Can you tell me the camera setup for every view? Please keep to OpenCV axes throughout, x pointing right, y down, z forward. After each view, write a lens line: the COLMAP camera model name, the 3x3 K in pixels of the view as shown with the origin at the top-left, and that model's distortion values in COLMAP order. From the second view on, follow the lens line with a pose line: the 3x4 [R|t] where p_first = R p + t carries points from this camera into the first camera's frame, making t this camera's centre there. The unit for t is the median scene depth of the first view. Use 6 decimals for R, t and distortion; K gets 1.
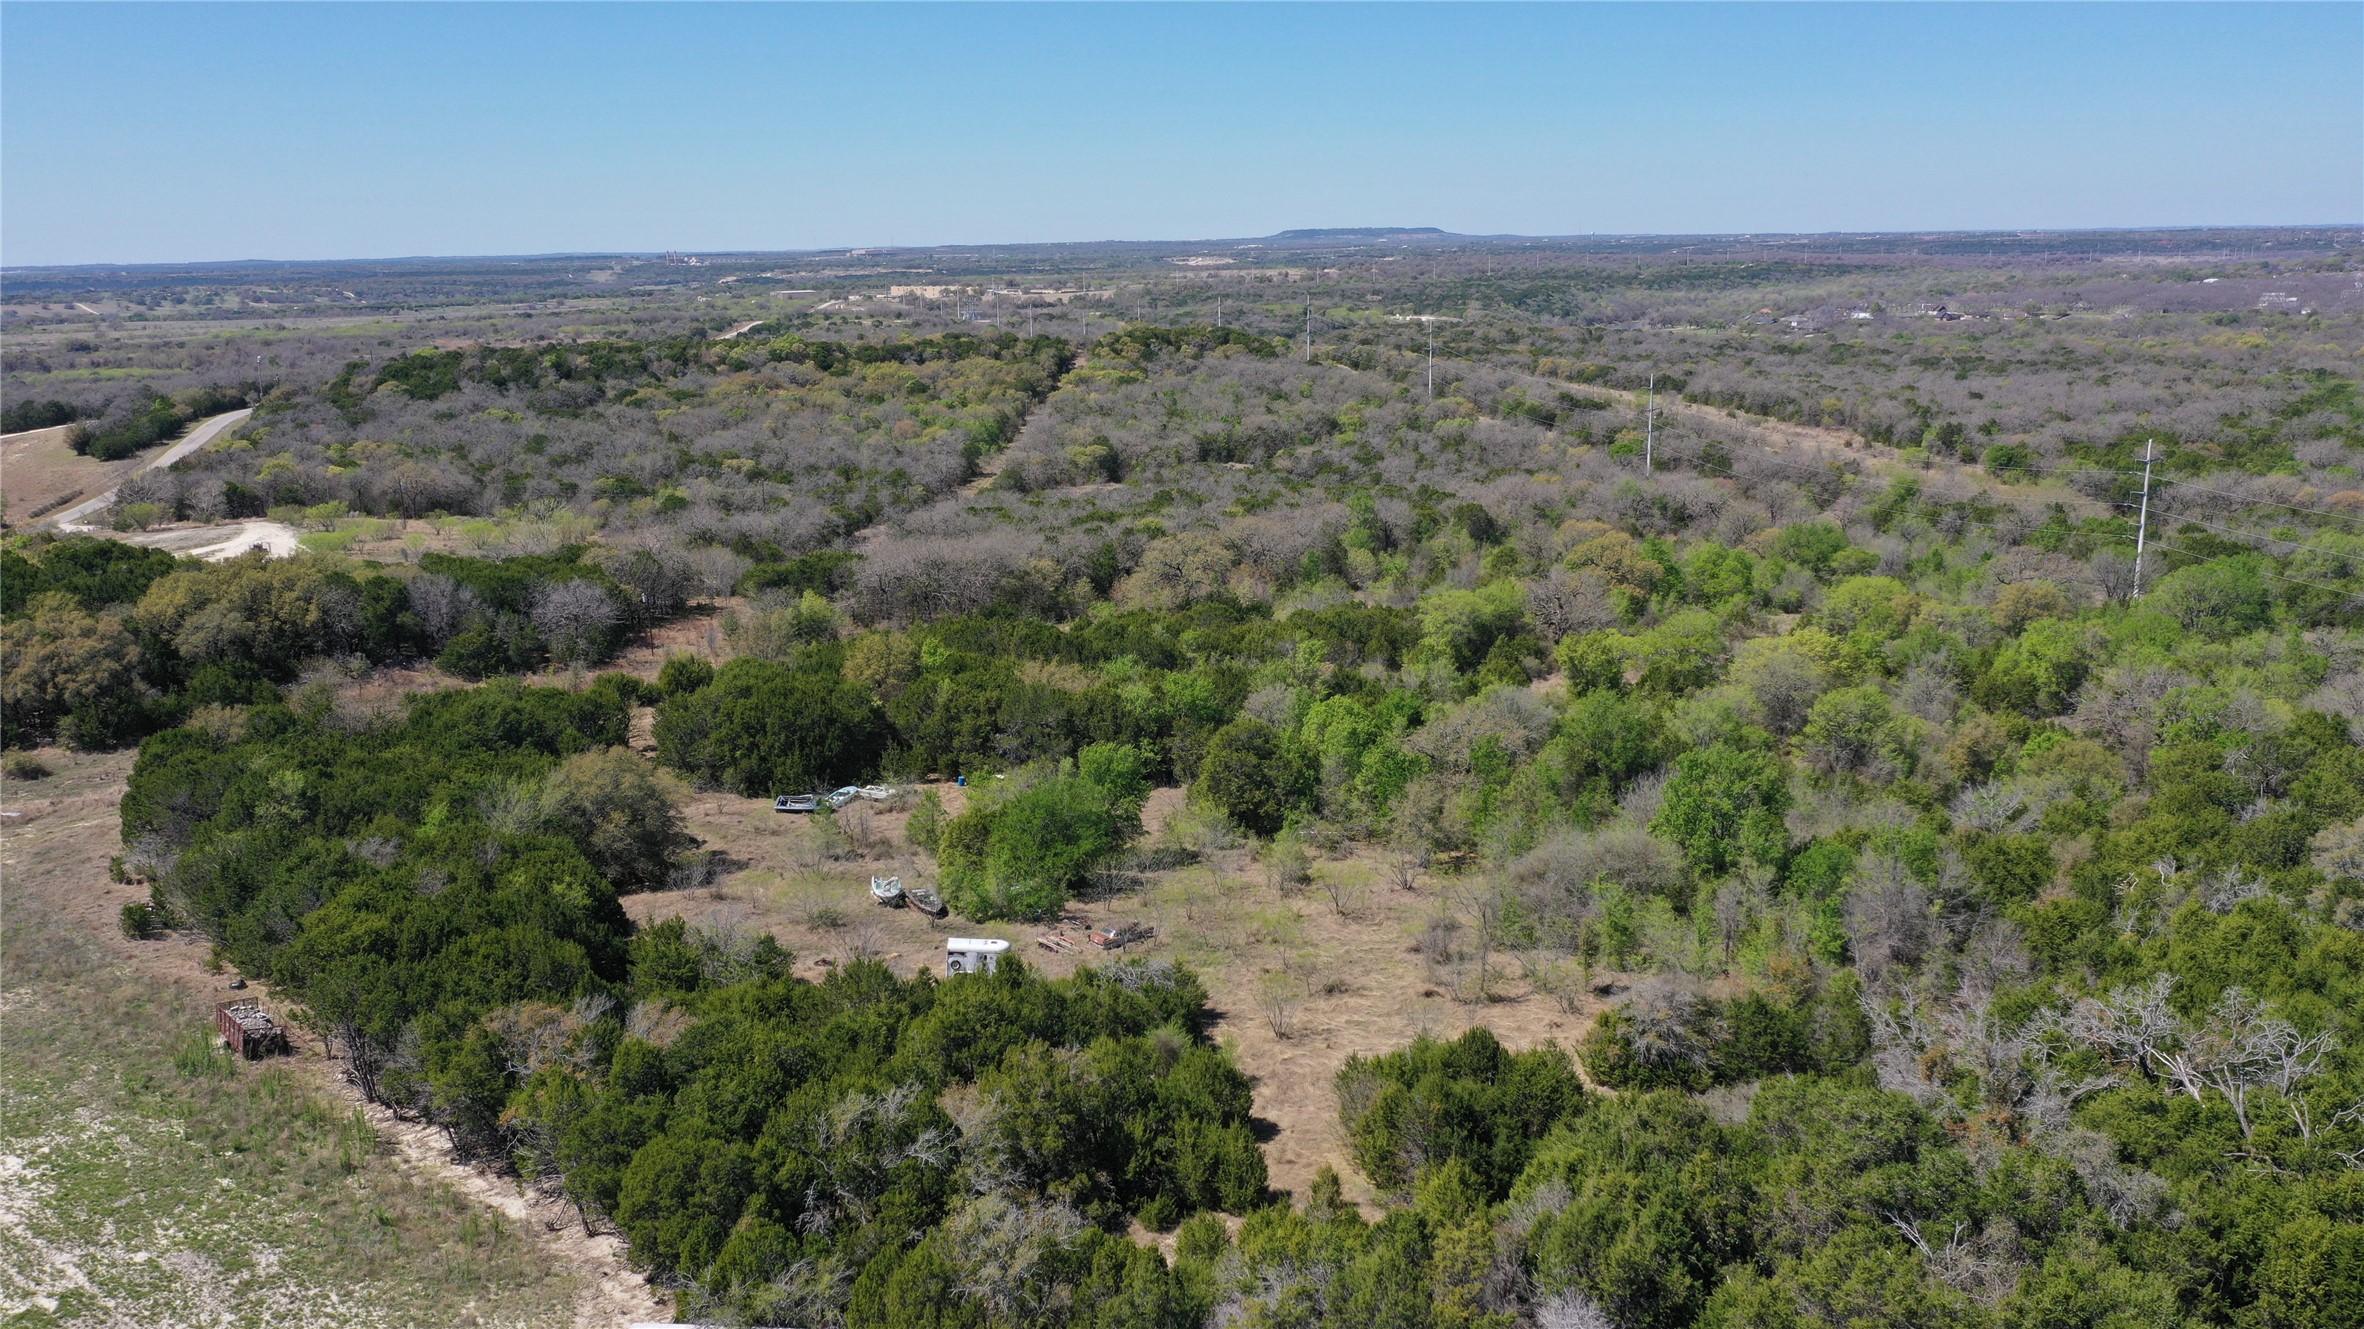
lens RADIAL K [[1869.9, 0, 1171.9], [0, 1869.9, 668.9], [0, 0, 1]] dist [-0.003230, 0.004219]
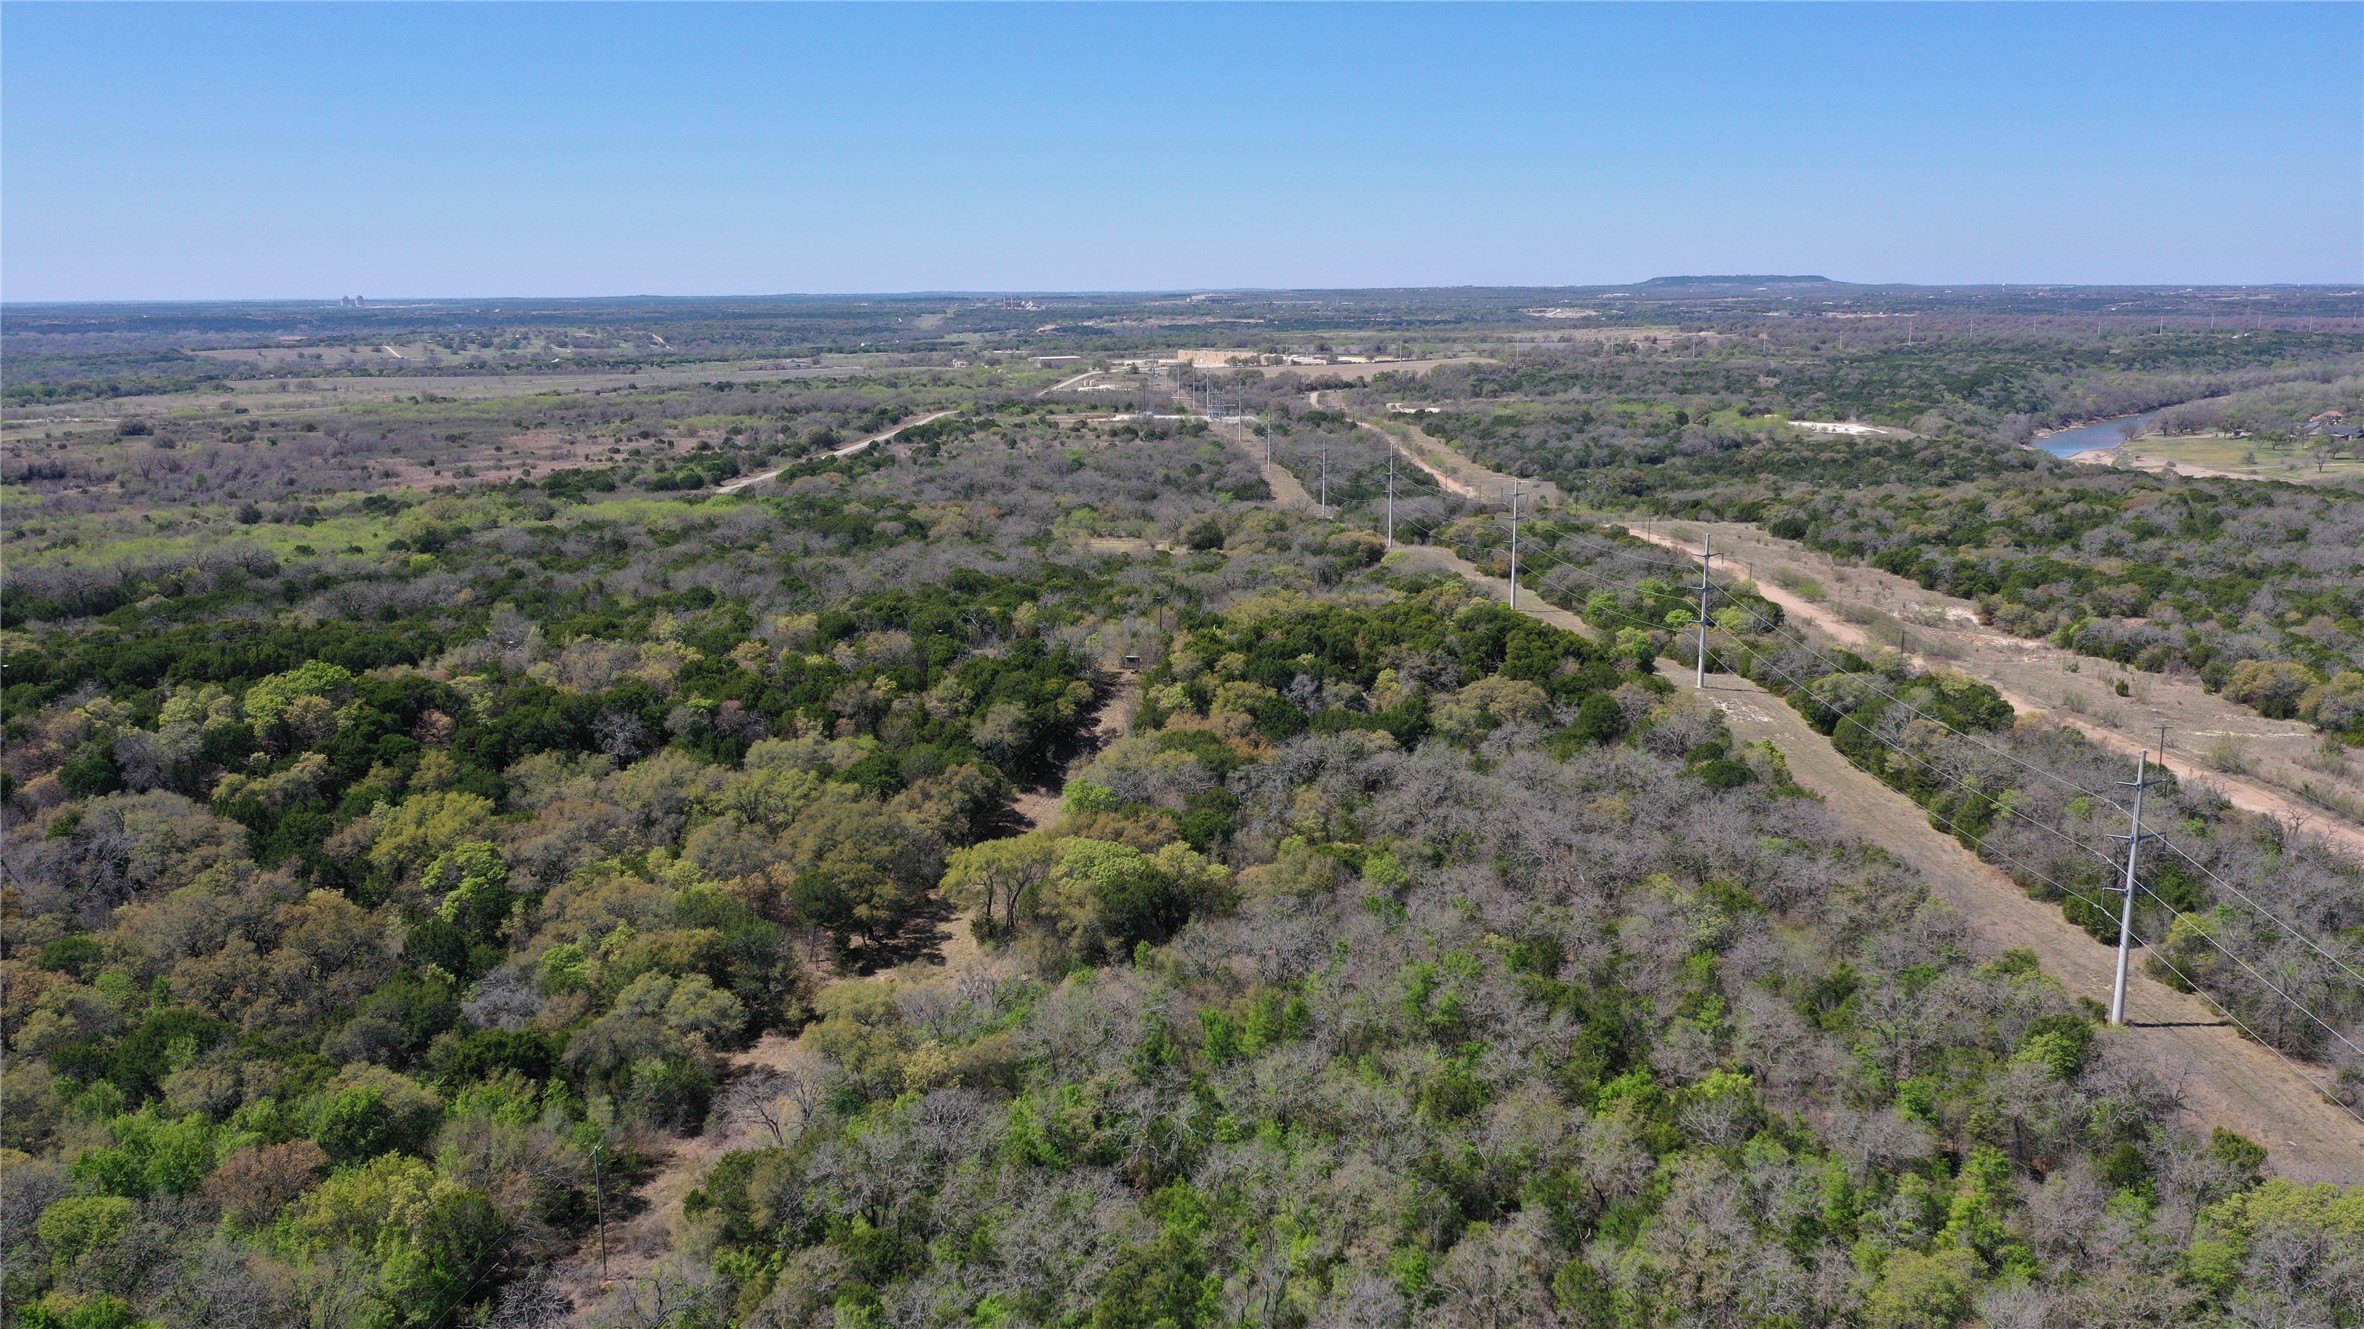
lens RADIAL K [[1869.9, 0, 1176.7], [0, 1869.9, 670.6], [0, 0, 1]] dist [-0.003230, 0.004219]
pose [[0.982650, 0.047281, -0.179339, 0.044448], [-0.050930, 0.998577, -0.015790, -0.212768], [0.178337, 0.024650, 0.983661, 0.772041]]
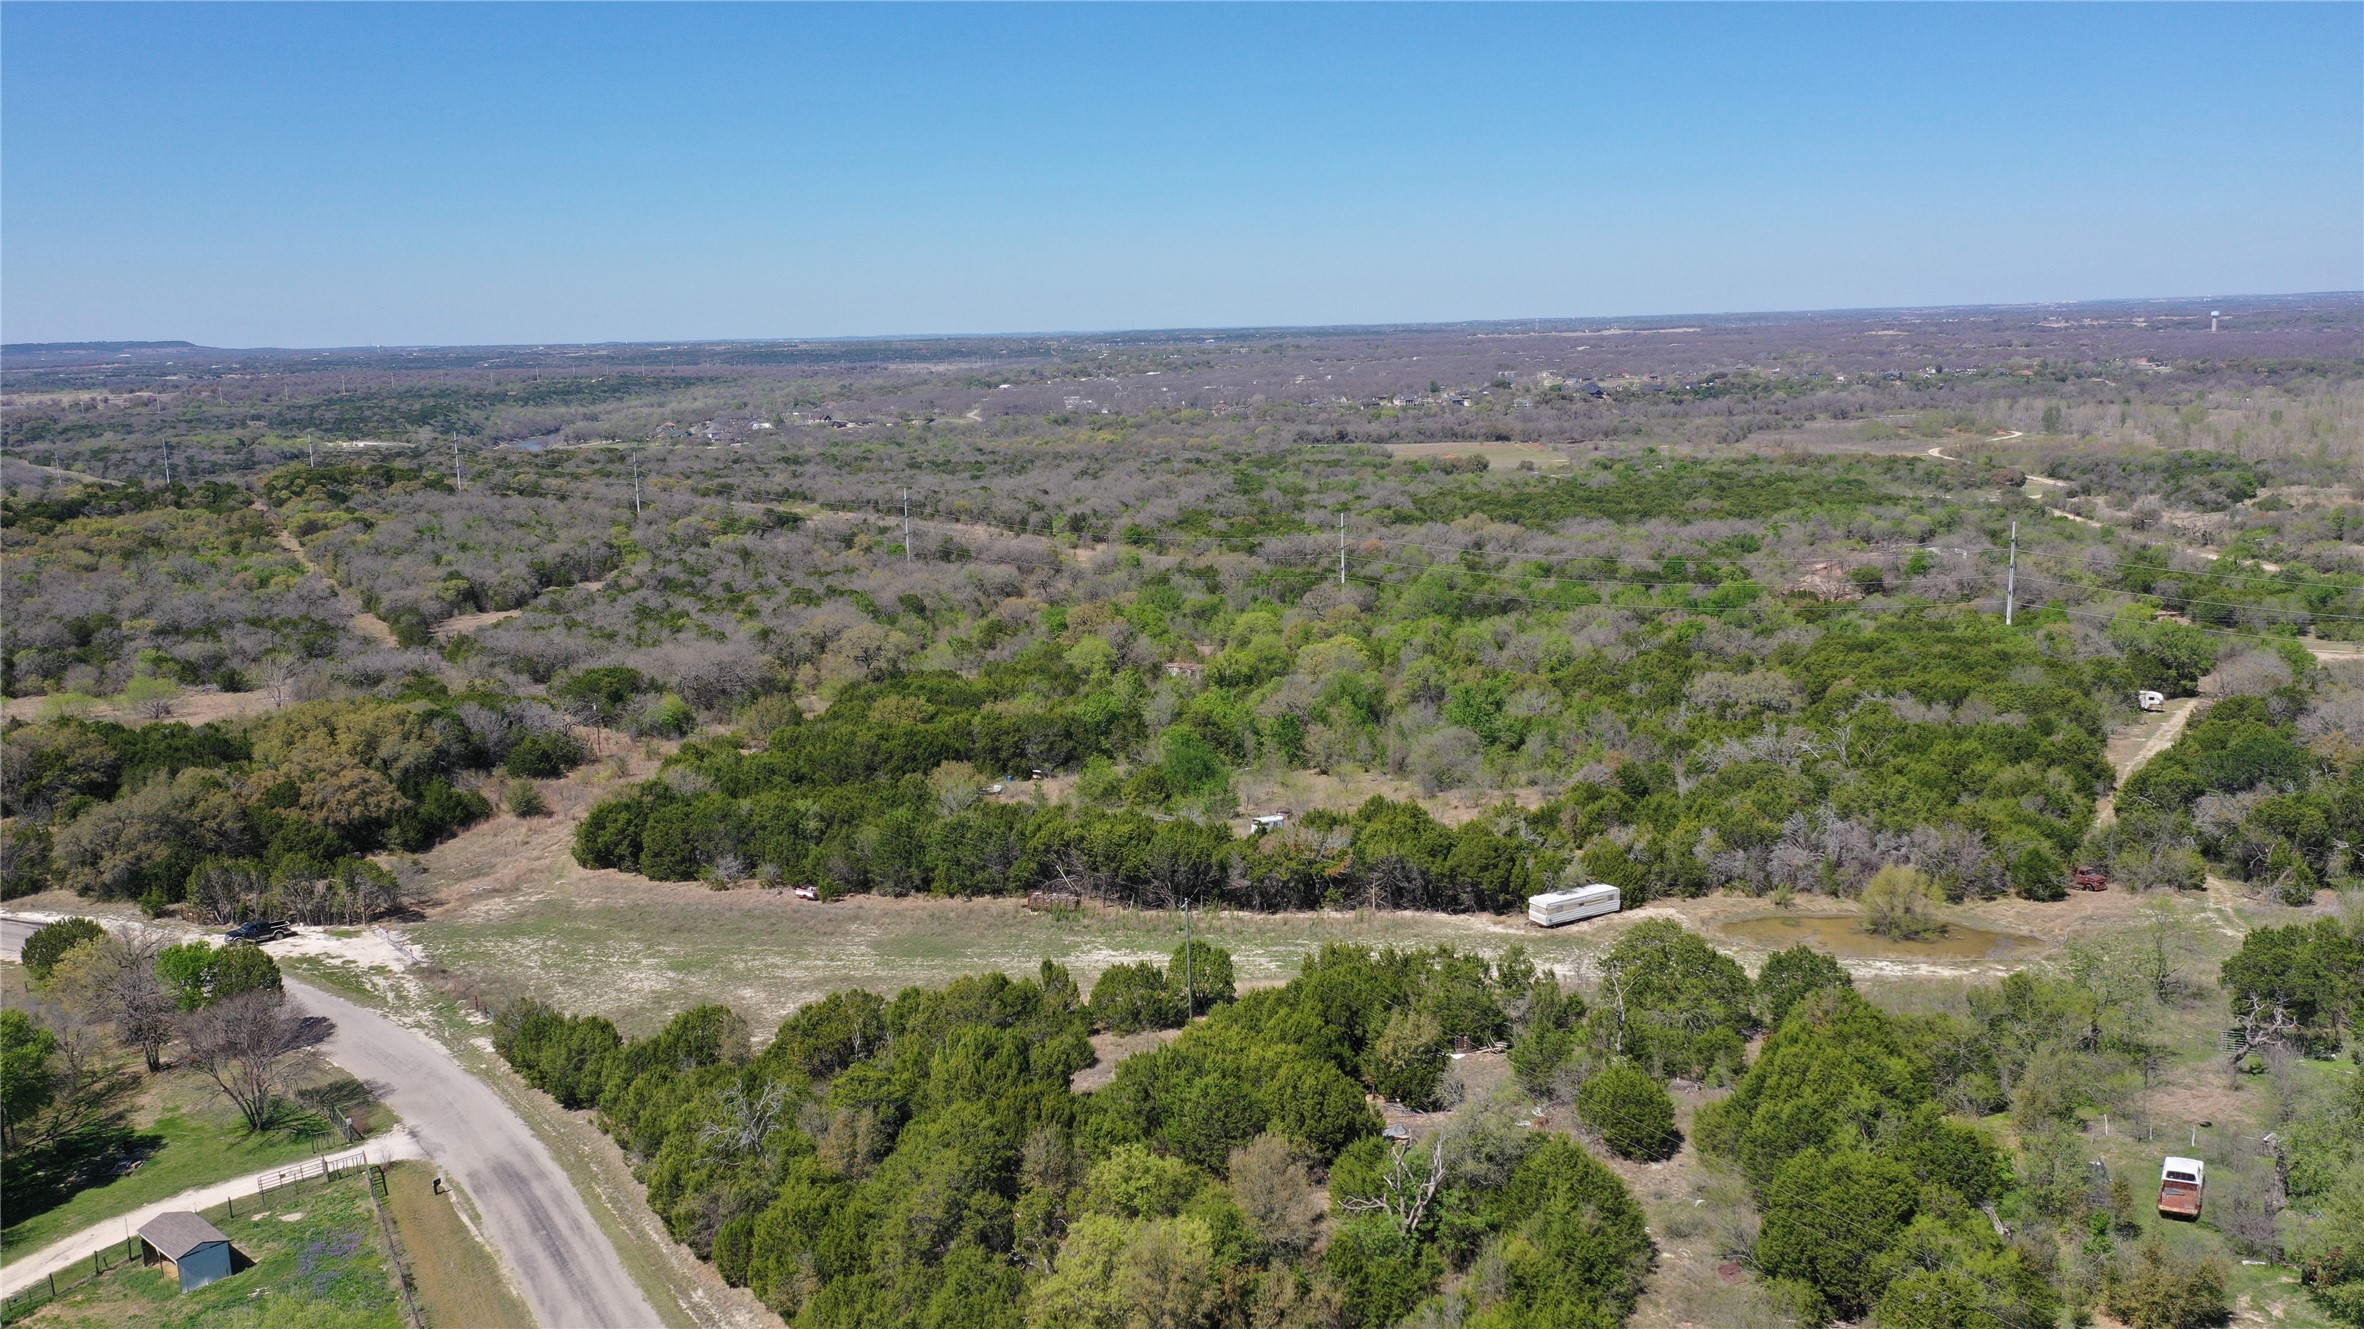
lens RADIAL K [[1869.9, 0, 1176.1], [0, 1869.9, 668.2], [0, 0, 1]] dist [-0.003230, 0.004219]
pose [[0.809282, -0.107696, 0.577463, -0.300296], [0.140129, 0.990064, -0.011738, 0.002603], [-0.570461, 0.090419, 0.816332, -0.110719]]
